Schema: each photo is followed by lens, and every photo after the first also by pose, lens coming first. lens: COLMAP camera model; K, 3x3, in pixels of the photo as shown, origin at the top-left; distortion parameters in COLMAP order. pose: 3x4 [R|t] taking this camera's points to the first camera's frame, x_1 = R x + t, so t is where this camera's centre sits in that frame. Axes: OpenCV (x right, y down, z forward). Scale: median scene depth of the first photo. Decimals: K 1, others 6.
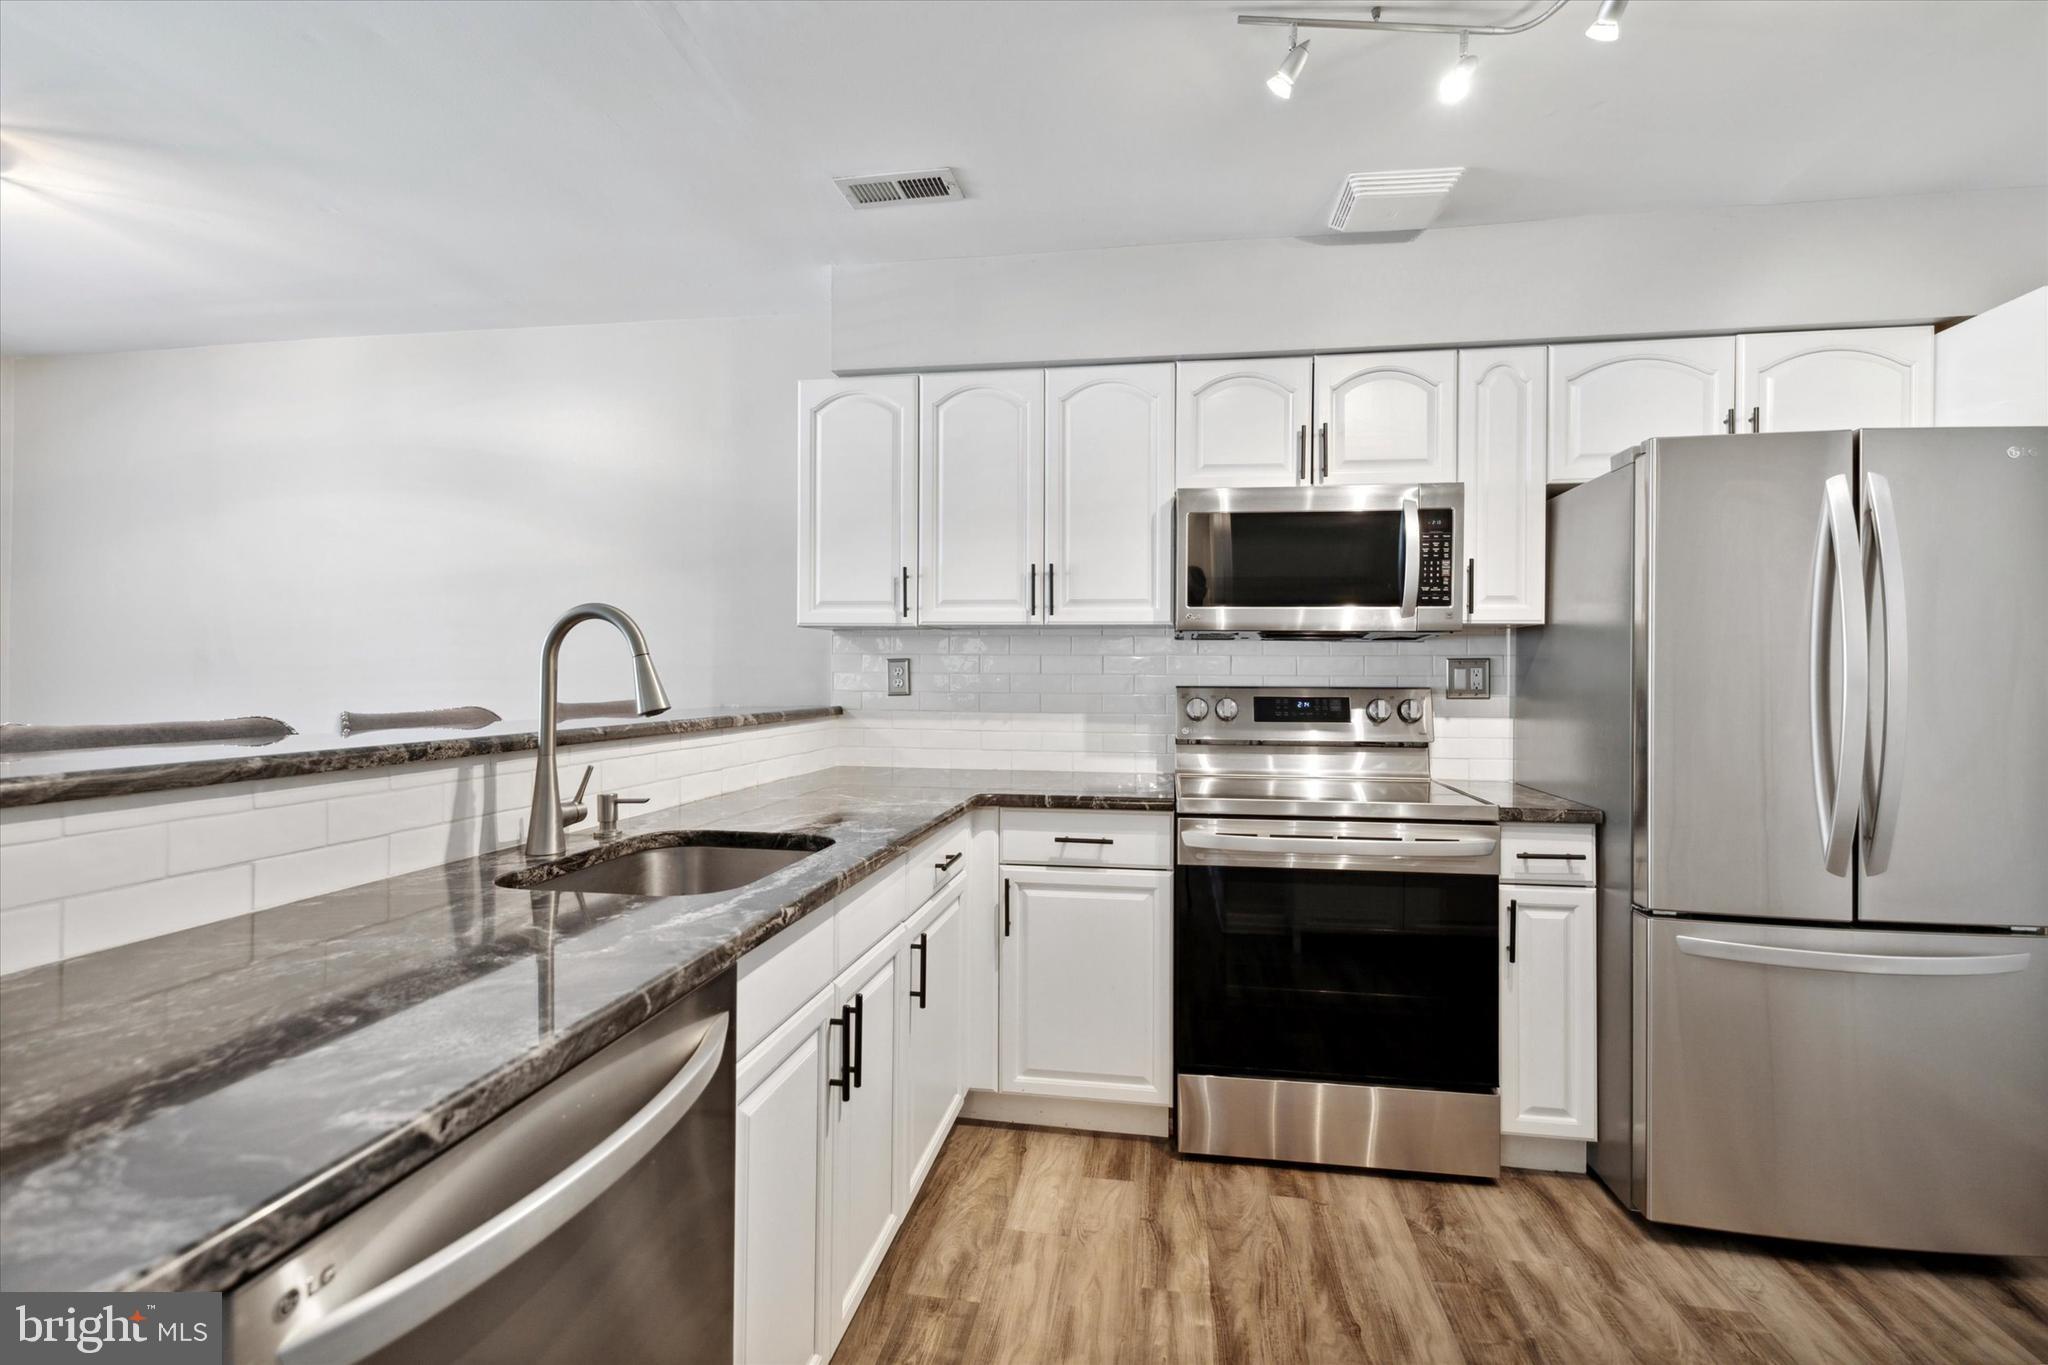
lens RADIAL K [[928.1, 0, 1021.0], [0, 928.1, 647.8], [0, 0, 1]] dist [0.000226, 0.000270]
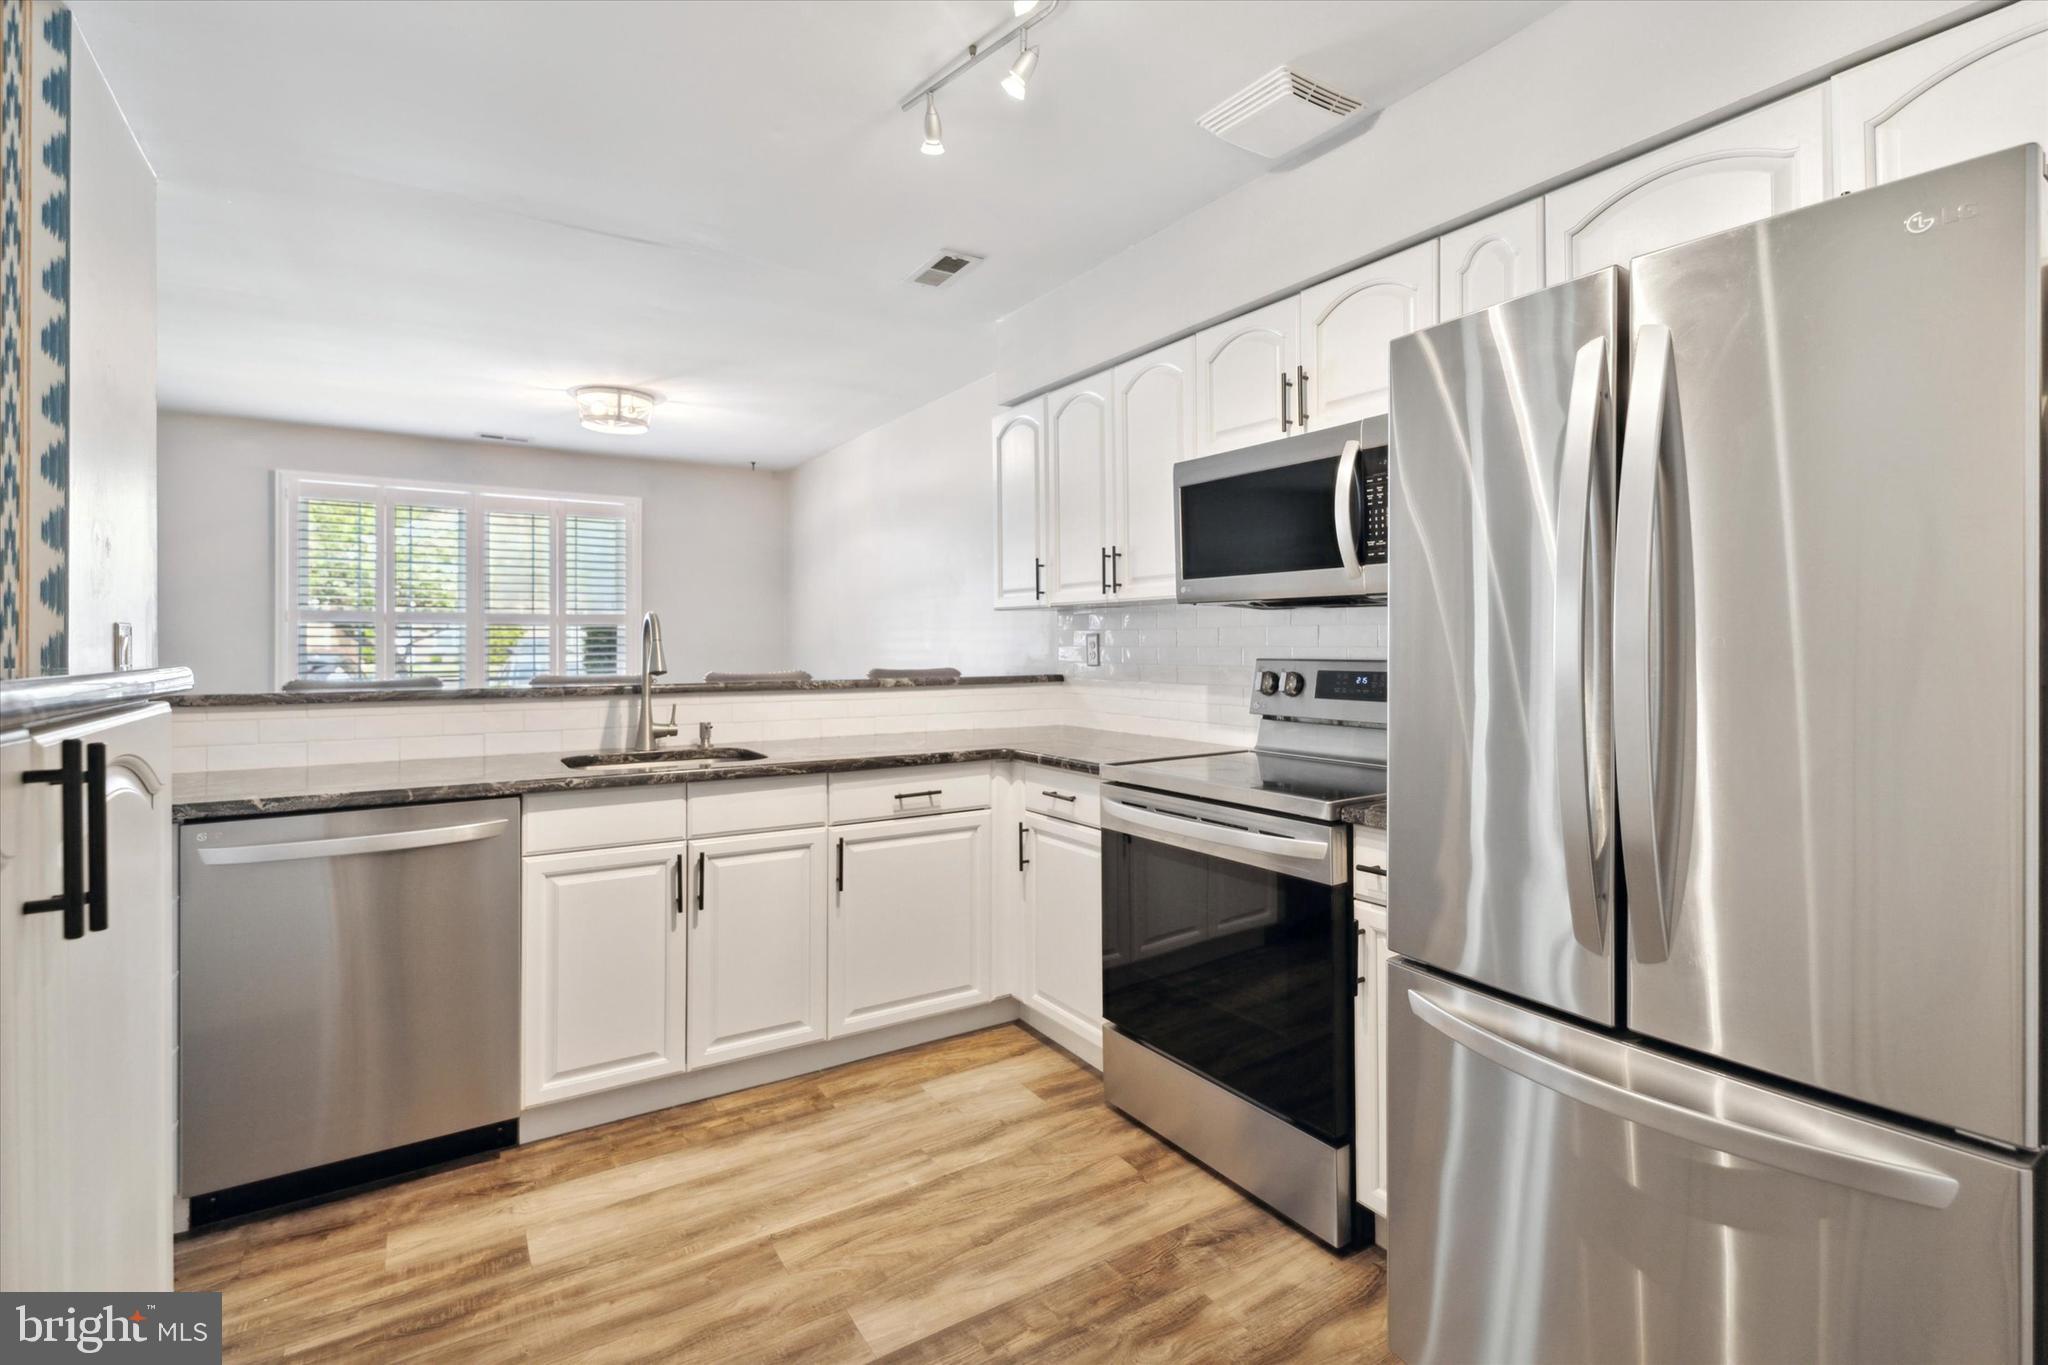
lens RADIAL K [[938.3, 0, 1023.7], [0, 938.3, 612.6], [0, 0, 1]] dist [-0.003420, -0.000067]
pose [[0.670723, -0.033349, -0.740957, 0.938404], [0.030592, 0.999382, -0.017288, 0.003936], [0.741076, -0.011072, 0.671329, 0.221411]]
